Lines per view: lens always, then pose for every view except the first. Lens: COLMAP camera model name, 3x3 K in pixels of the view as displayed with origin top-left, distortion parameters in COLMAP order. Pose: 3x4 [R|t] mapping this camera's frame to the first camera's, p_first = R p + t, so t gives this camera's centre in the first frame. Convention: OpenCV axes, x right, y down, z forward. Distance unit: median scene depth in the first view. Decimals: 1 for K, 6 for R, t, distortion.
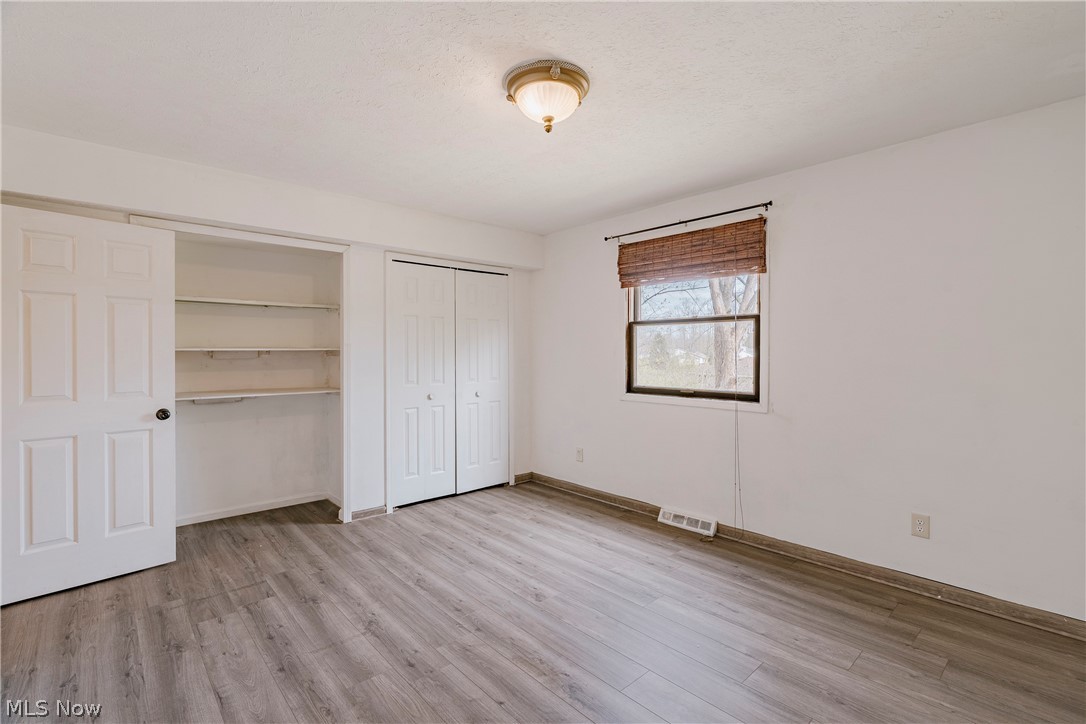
lens RADIAL K [[494.5, 0, 548.6], [0, 494.5, 357.6], [0, 0, 1]] dist [-0.009519, 0.002729]
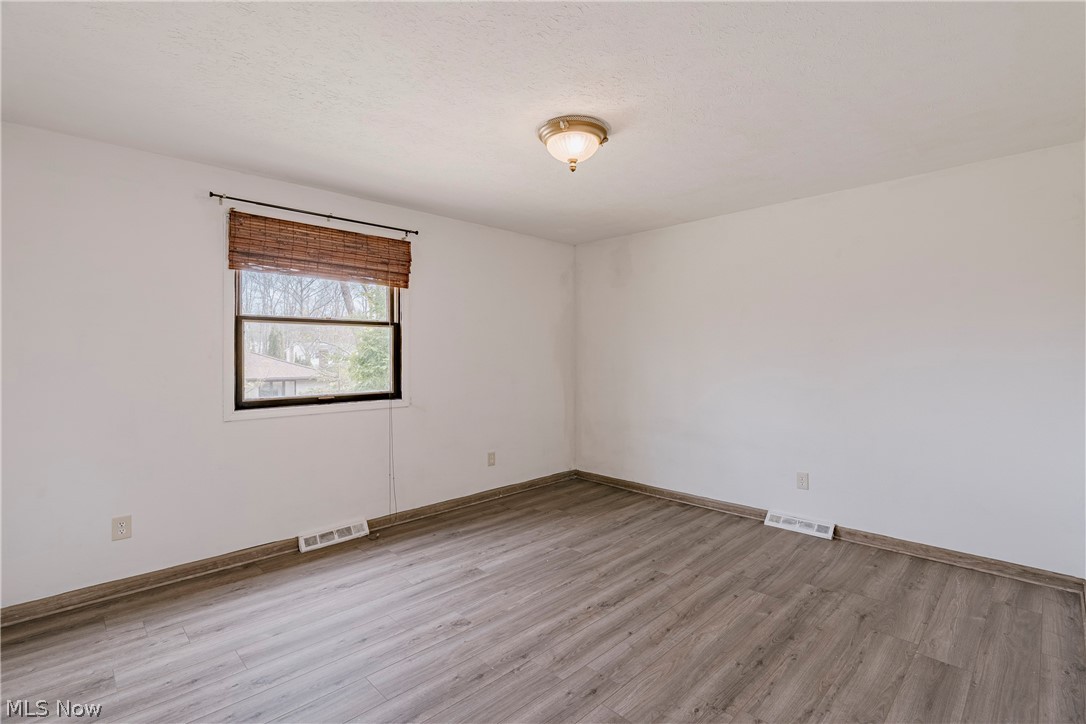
lens RADIAL K [[494.5, 0, 548.3], [0, 494.5, 357.4], [0, 0, 1]] dist [-0.009519, 0.002729]
pose [[-0.027088, -0.005989, 0.999615, -0.739625], [0.015093, 0.999866, 0.006399, -0.008067], [-0.999519, 0.015261, -0.026994, 0.677640]]
